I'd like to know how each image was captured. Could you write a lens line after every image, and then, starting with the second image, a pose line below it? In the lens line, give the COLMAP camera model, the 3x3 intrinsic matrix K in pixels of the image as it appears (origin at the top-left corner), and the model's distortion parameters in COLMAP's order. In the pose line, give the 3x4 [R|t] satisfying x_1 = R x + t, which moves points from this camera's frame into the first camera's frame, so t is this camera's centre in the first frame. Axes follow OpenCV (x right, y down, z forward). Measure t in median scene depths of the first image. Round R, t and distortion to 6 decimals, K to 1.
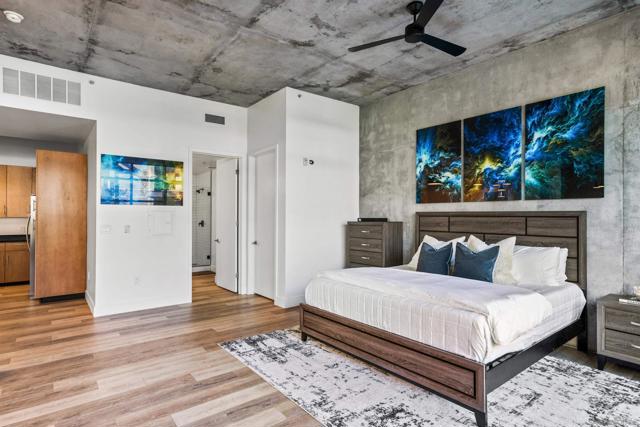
lens RADIAL K [[331.4, 0, 320.0], [0, 331.4, 213.5], [0, 0, 1]] dist [0.004381, 0.002272]
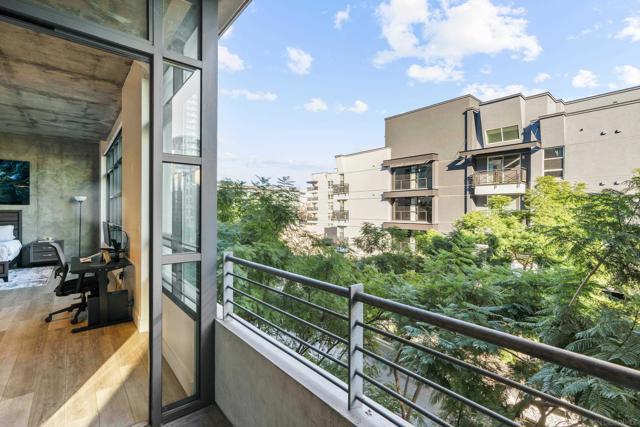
lens RADIAL K [[293.7, 0, 320.0], [0, 293.7, 213.5], [0, 0, 1]] dist [0.001158, 0.000261]
pose [[-0.010775, -0.008597, 0.999905, -1.092090], [-0.006201, 0.999944, 0.008531, -0.011184], [-0.999923, -0.006108, -0.010828, -0.924903]]
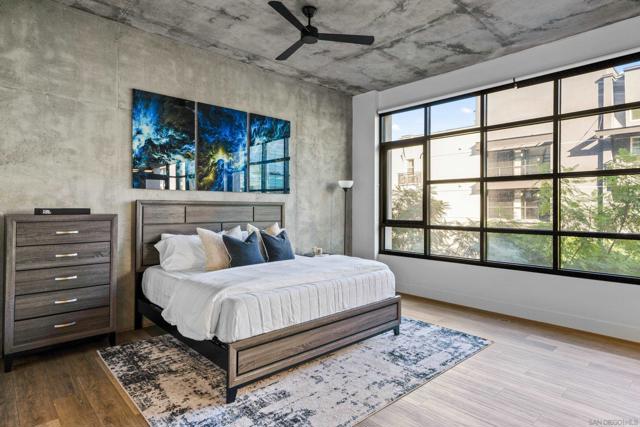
lens RADIAL K [[361.7, 0, 323.9], [0, 361.7, 206.2], [0, 0, 1]] dist [0.001241, 0.021381]
pose [[-0.058590, -0.000882, 0.998282, -0.613837], [-0.013102, 0.999914, 0.000114, 0.005041], [-0.998196, -0.013073, -0.058597, 0.705905]]
